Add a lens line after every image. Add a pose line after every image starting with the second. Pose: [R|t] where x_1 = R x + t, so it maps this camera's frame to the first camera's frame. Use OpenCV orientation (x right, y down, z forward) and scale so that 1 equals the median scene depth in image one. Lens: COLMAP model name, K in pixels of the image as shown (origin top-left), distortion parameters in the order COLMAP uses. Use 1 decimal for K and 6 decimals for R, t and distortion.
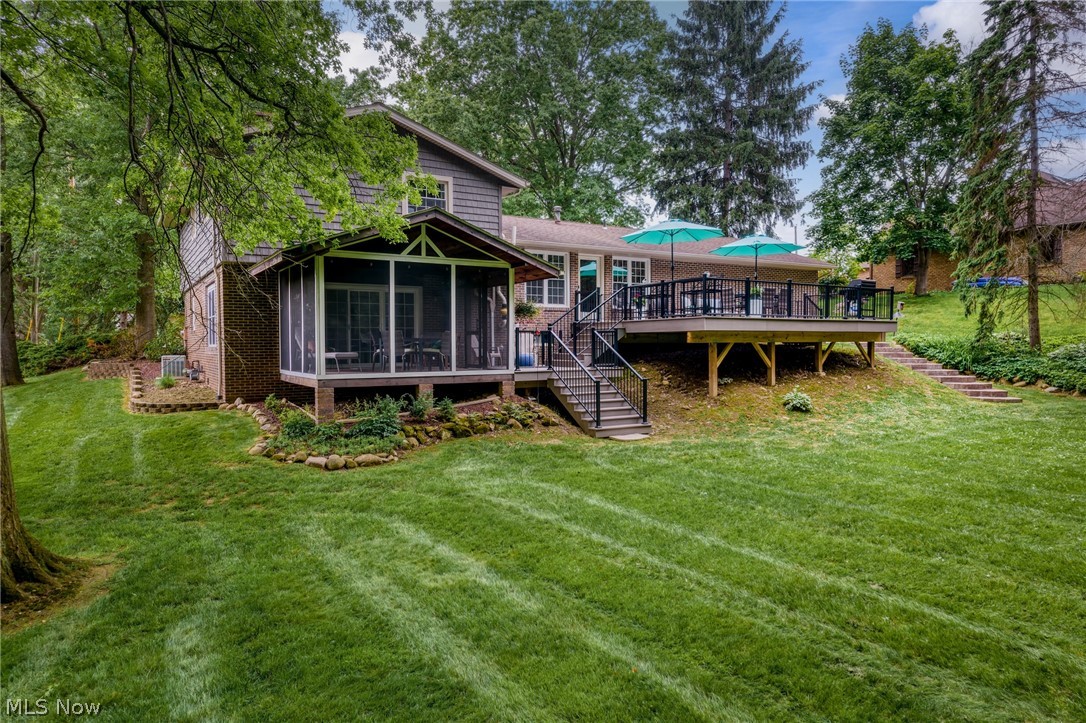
lens RADIAL K [[681.5, 0, 545.3], [0, 681.5, 364.8], [0, 0, 1]] dist [-0.001347, -0.000924]
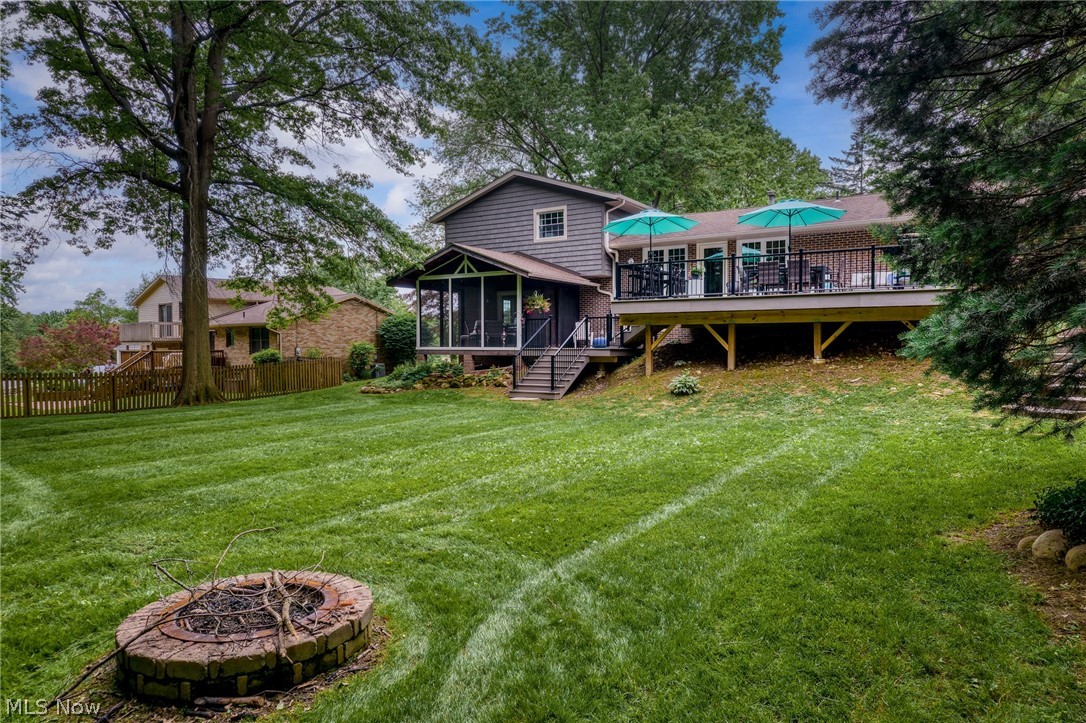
lens RADIAL K [[676.3, 0, 543.0], [0, 676.3, 361.5], [0, 0, 1]] dist [-0.001266, -0.000900]
pose [[0.437768, 0.029081, -0.898617, 1.217980], [-0.027147, 0.999449, 0.019119, 0.008329], [0.898678, 0.016025, 0.438316, 0.446536]]
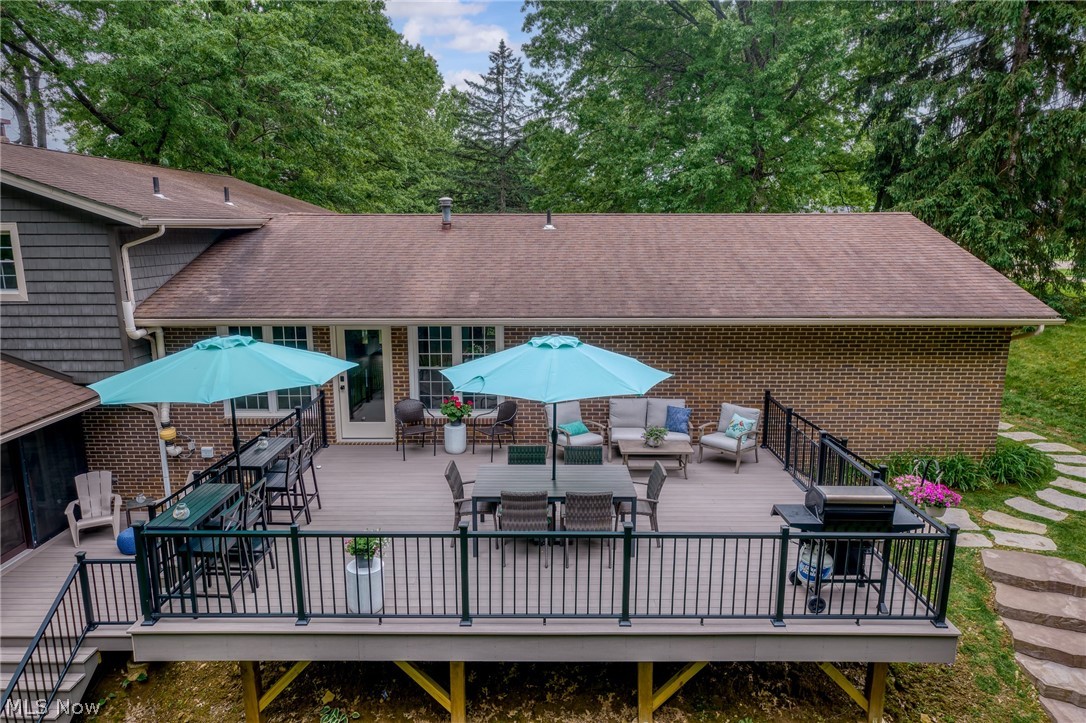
lens RADIAL K [[694.1, 0, 546.2], [0, 694.1, 367.2], [0, 0, 1]] dist [-0.000011, 0.000861]
pose [[0.851228, 0.109751, -0.513191, 0.660663], [-0.022040, 0.984501, 0.173989, -0.310743], [0.524333, -0.136794, 0.840454, 0.843455]]
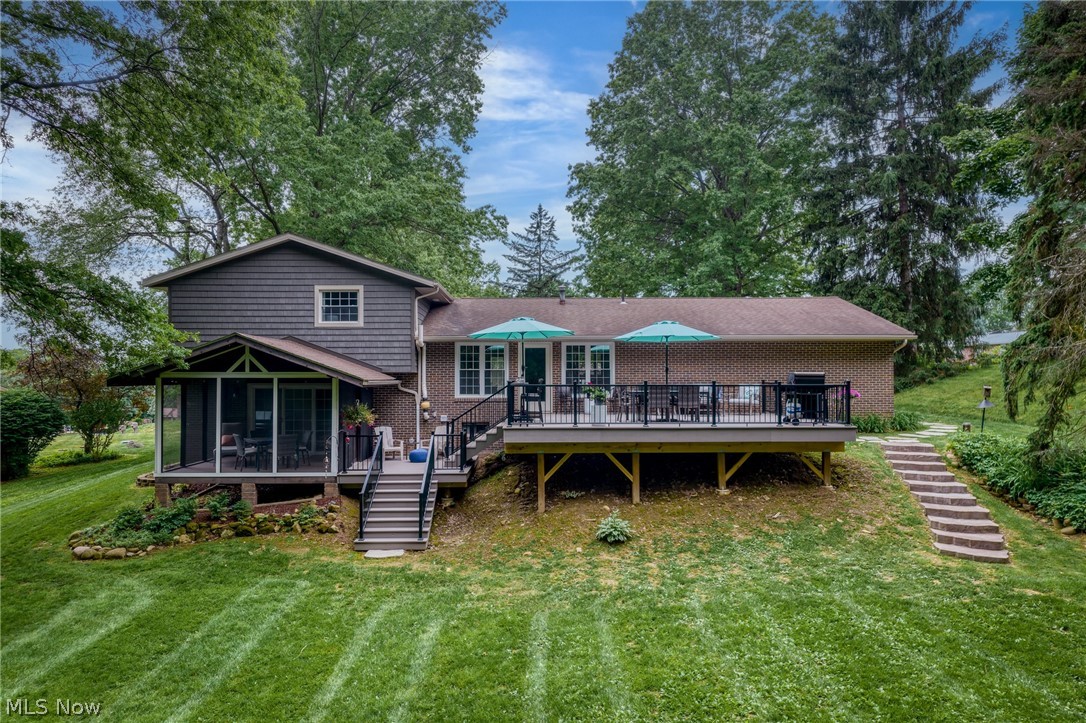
lens RADIAL K [[681.5, 0, 545.3], [0, 681.5, 364.8], [0, 0, 1]] dist [-0.001347, -0.000924]
pose [[0.865106, -0.005755, -0.501557, 0.780776], [-0.017513, 0.998978, -0.041671, -0.123669], [0.501284, 0.044834, 0.864121, 0.237127]]
